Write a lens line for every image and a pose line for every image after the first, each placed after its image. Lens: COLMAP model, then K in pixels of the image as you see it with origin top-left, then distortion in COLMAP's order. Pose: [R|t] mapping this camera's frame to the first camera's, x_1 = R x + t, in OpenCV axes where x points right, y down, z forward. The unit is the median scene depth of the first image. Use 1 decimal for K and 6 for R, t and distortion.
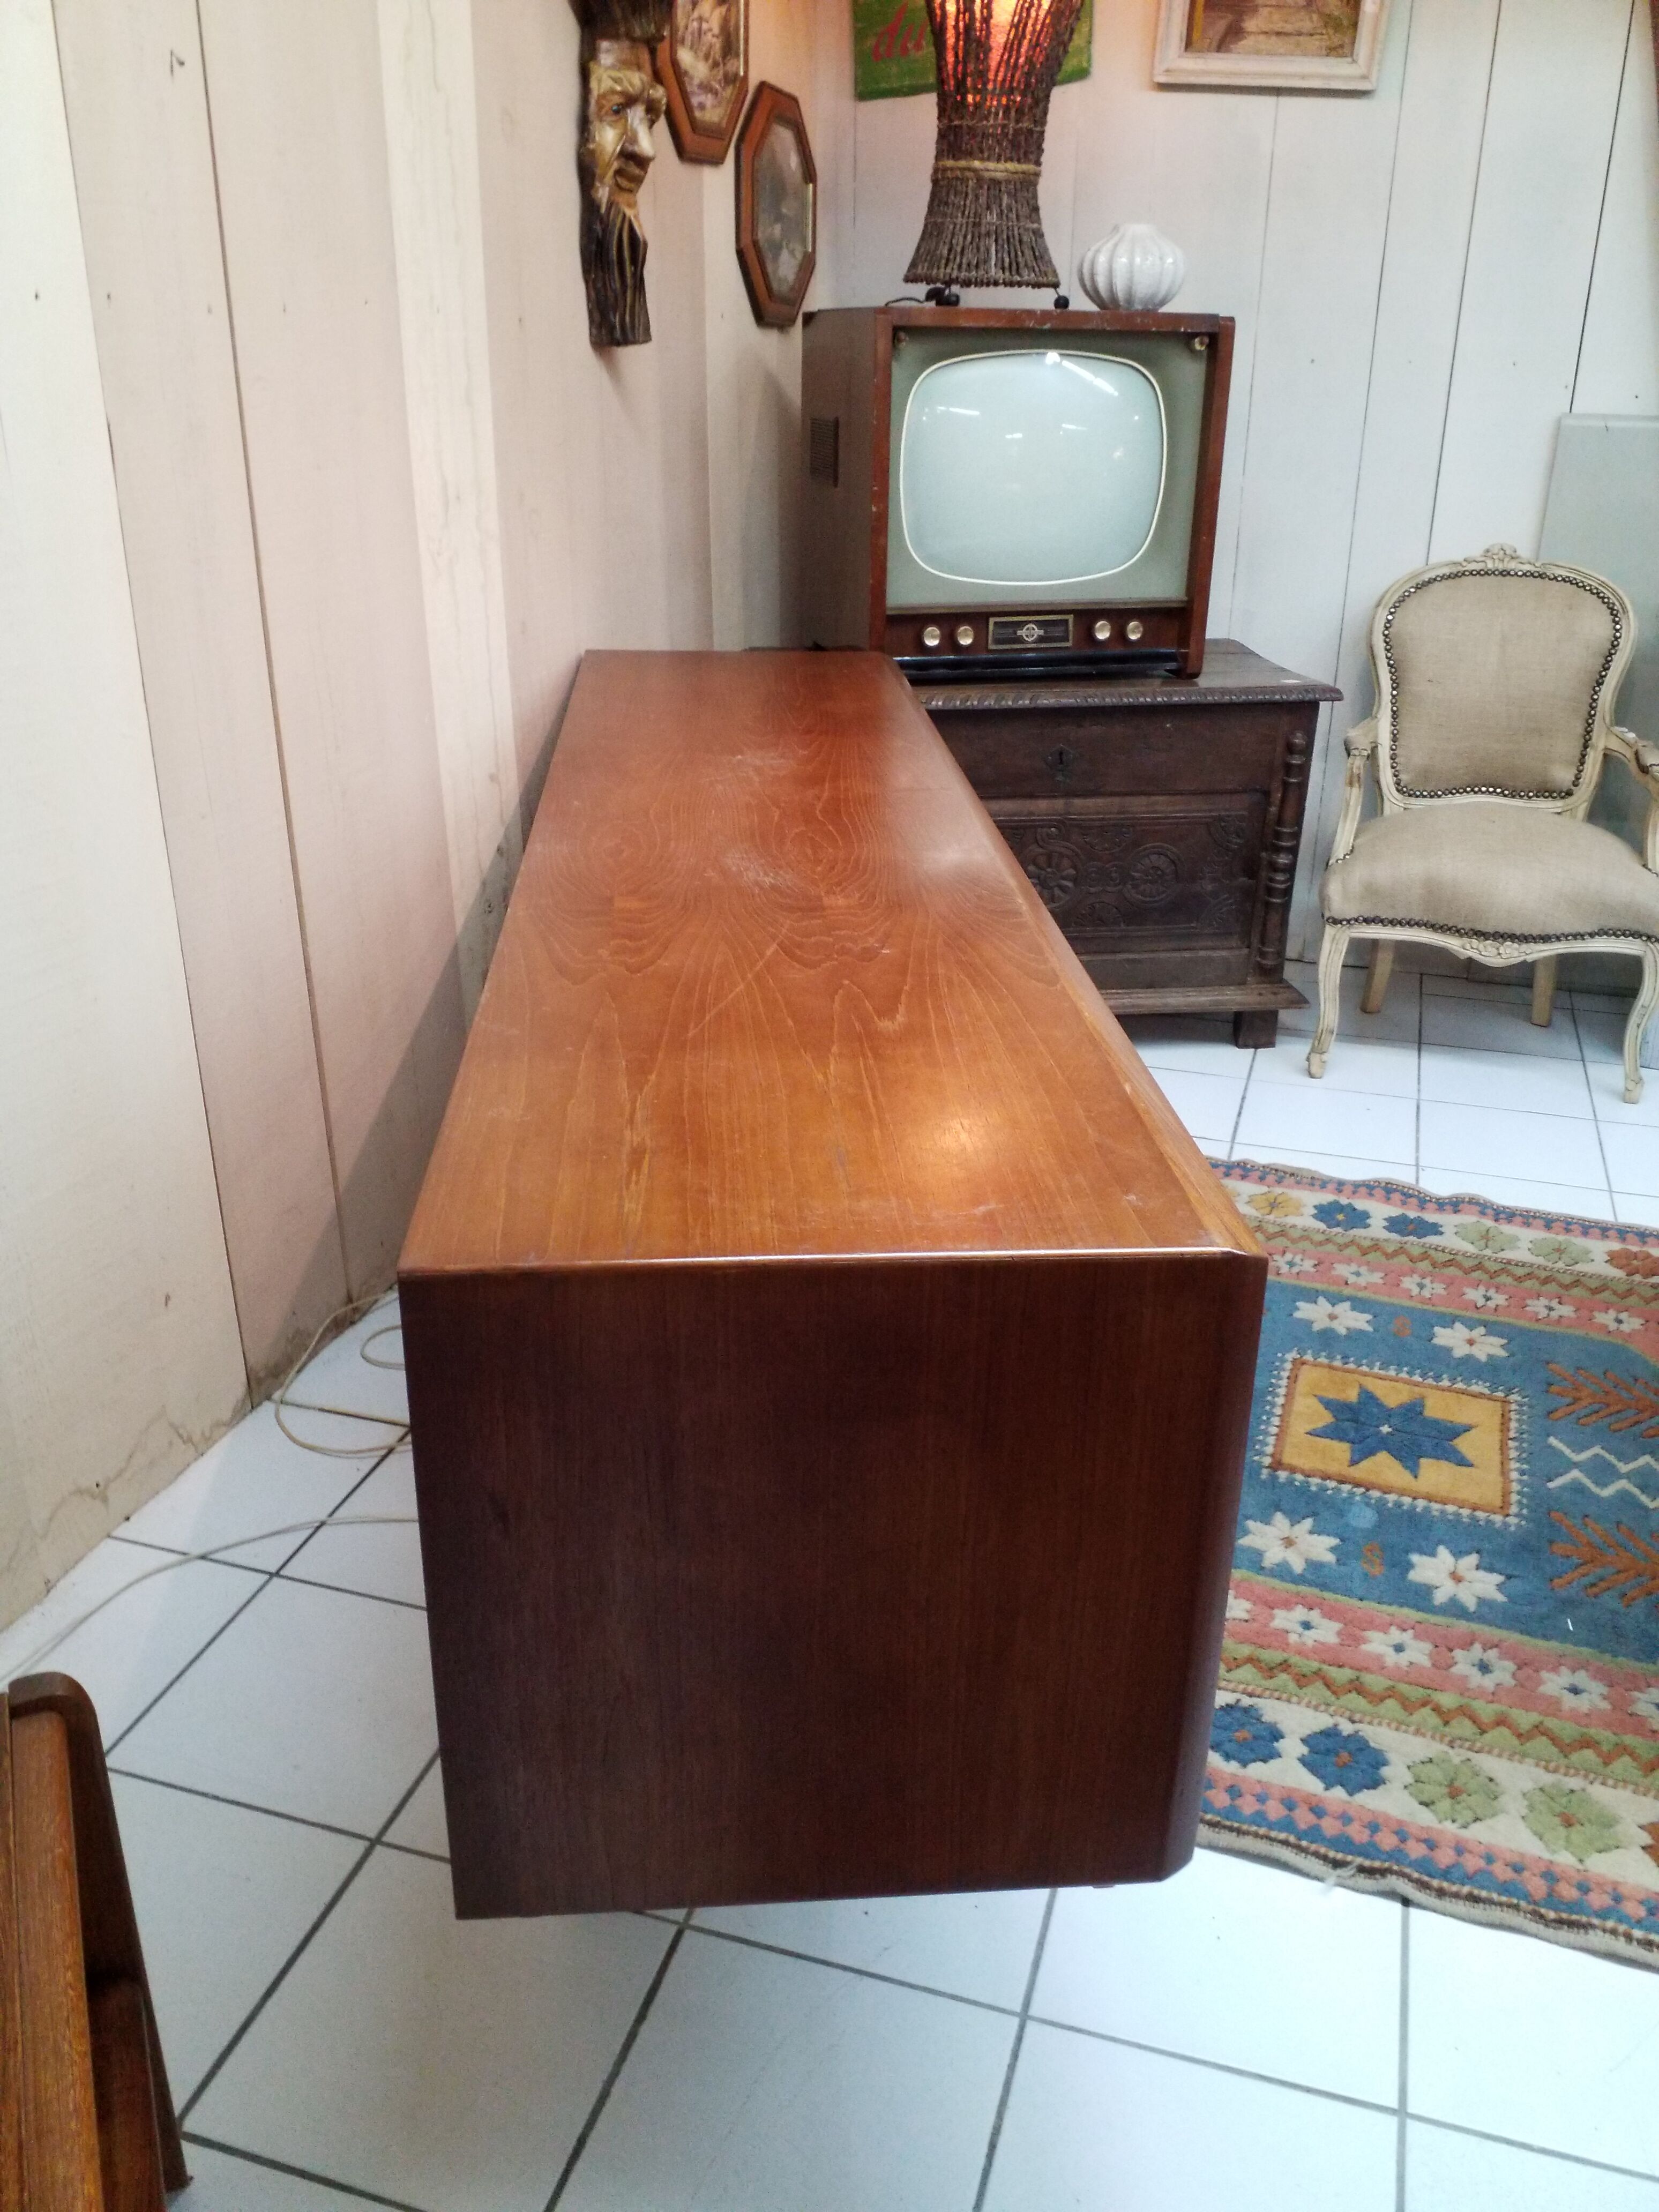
lens RADIAL K [[1785.5, 0, 826.3], [0, 1785.5, 1135.4], [0, 0, 1]] dist [0.075962, -0.000858]
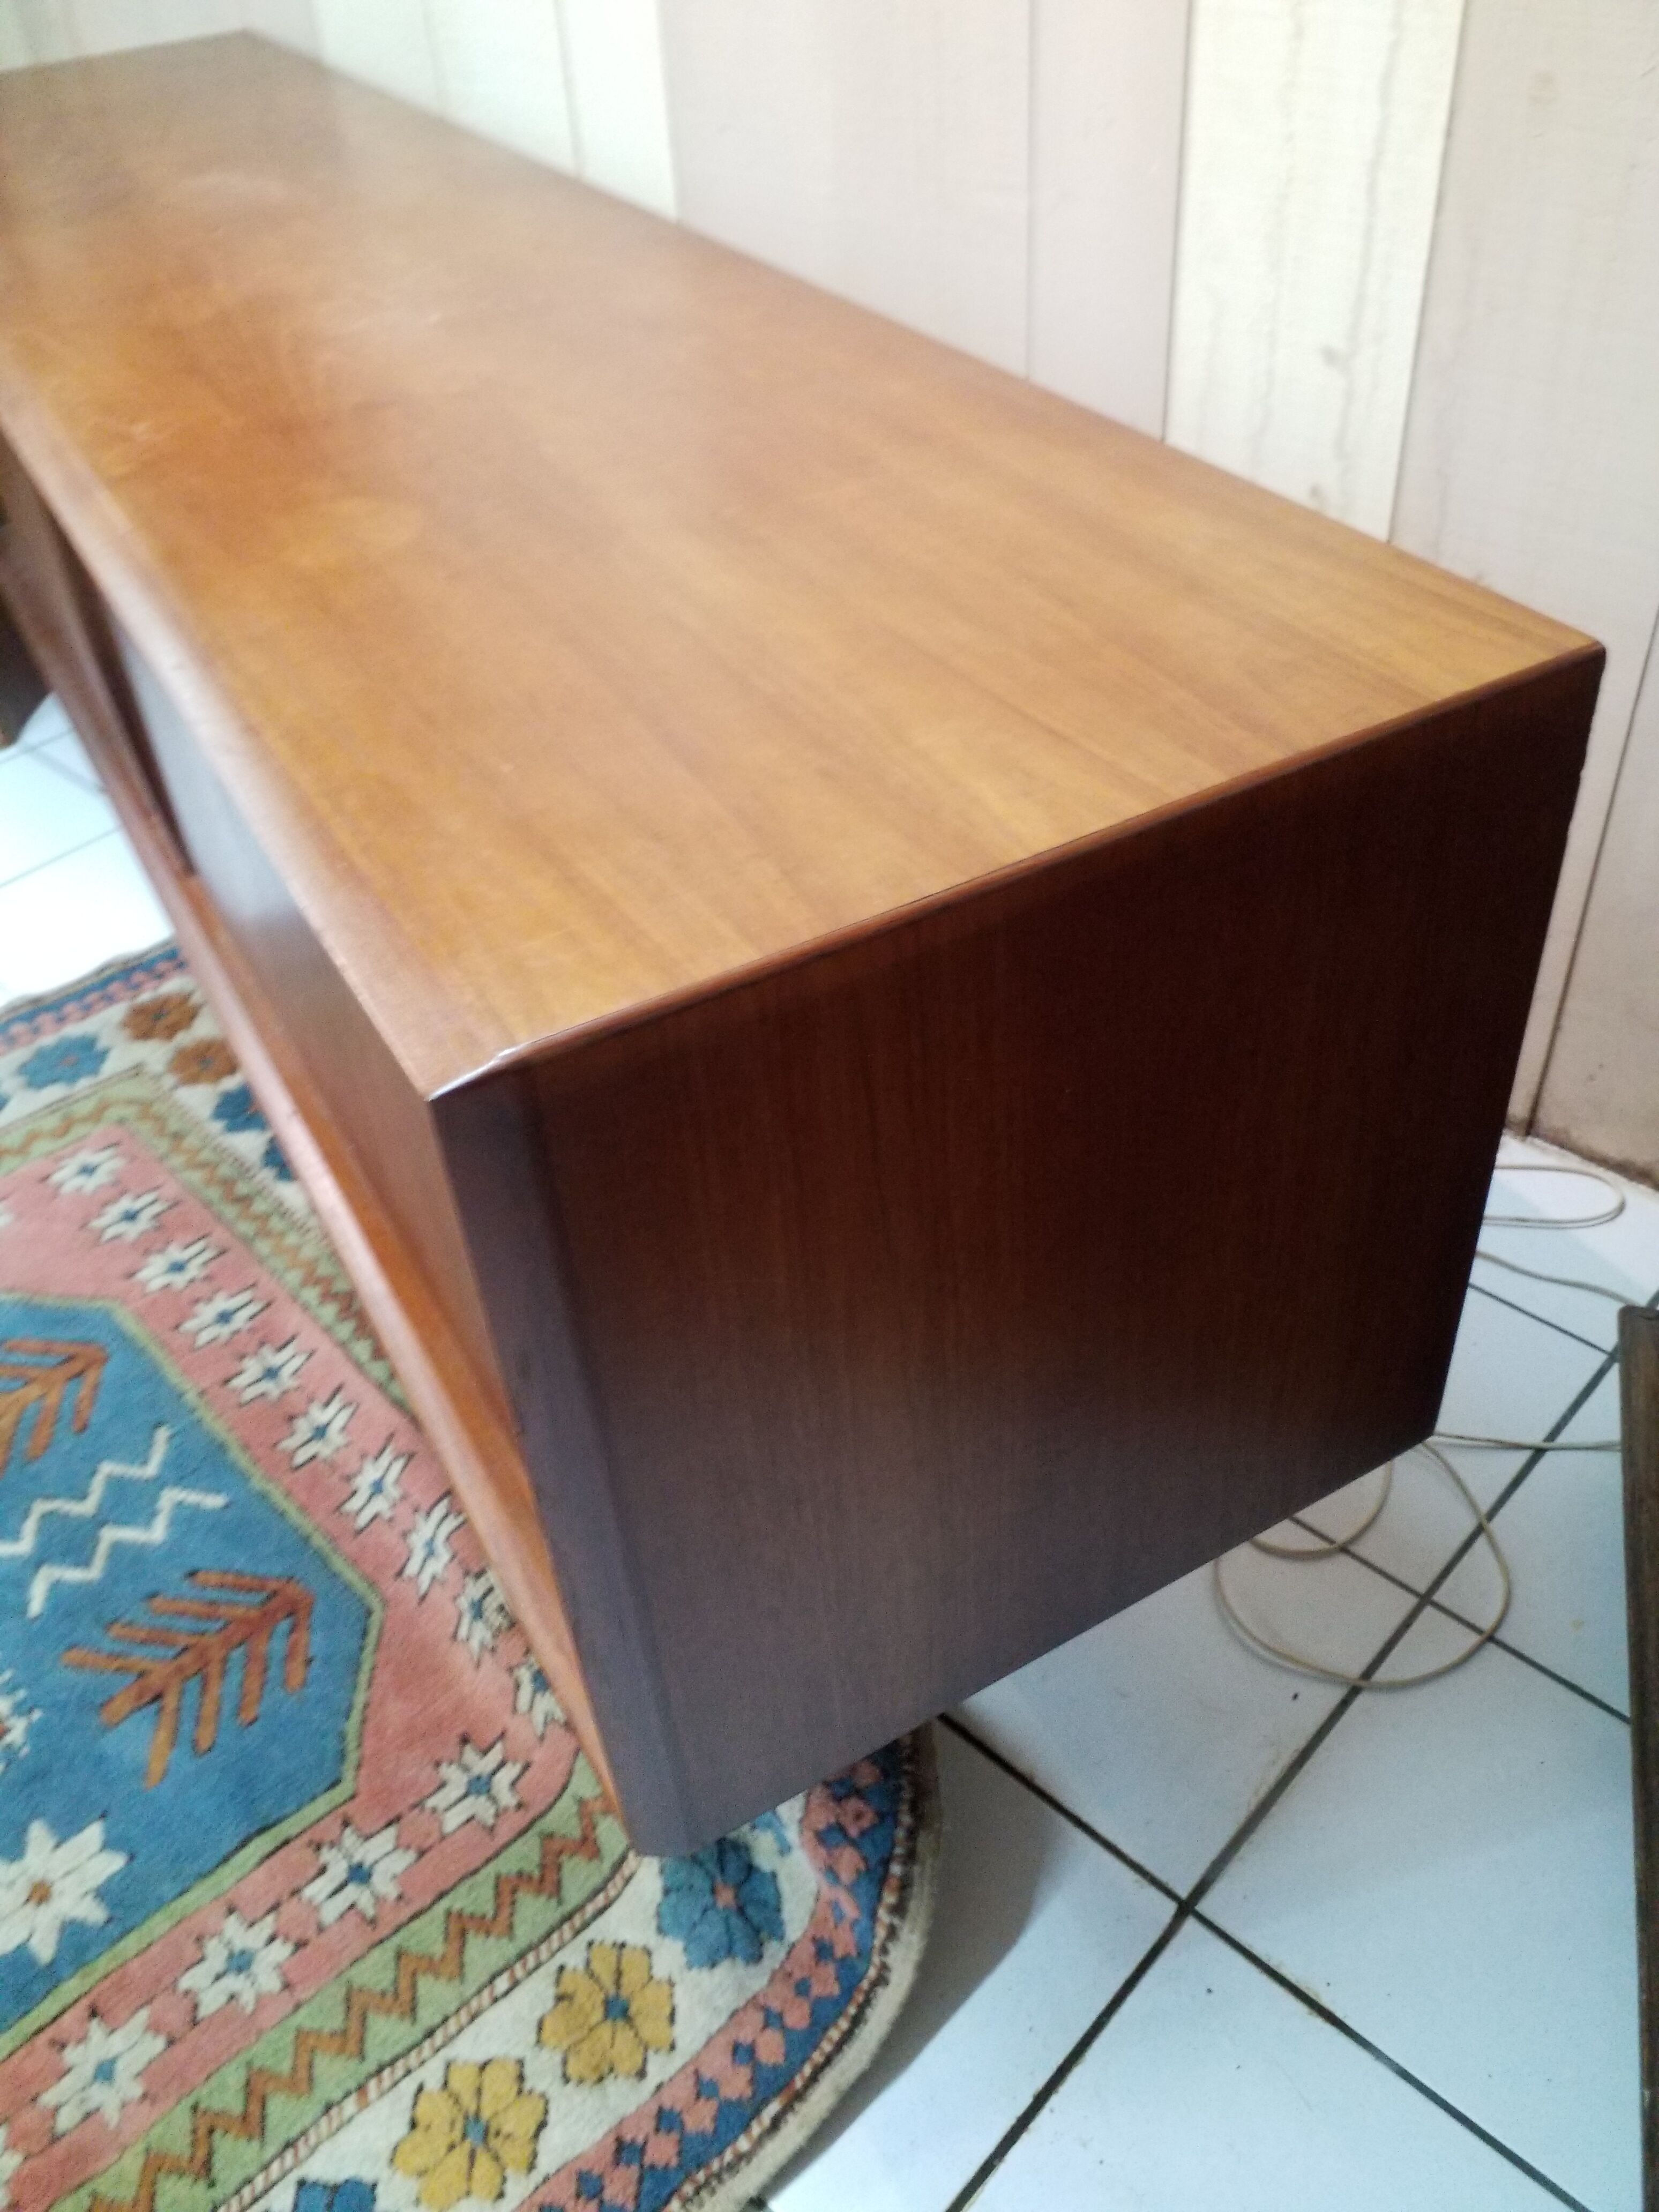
lens RADIAL K [[1787.3, 0, 829.5], [0, 1787.3, 1106.0], [0, 0, 1]] dist [-0.003645, -0.005055]
pose [[-0.442311, 0.592097, -0.673634, 0.307732], [-0.306585, 0.606032, 0.733983, -0.344974], [0.842832, 0.531175, -0.086526, 0.888549]]
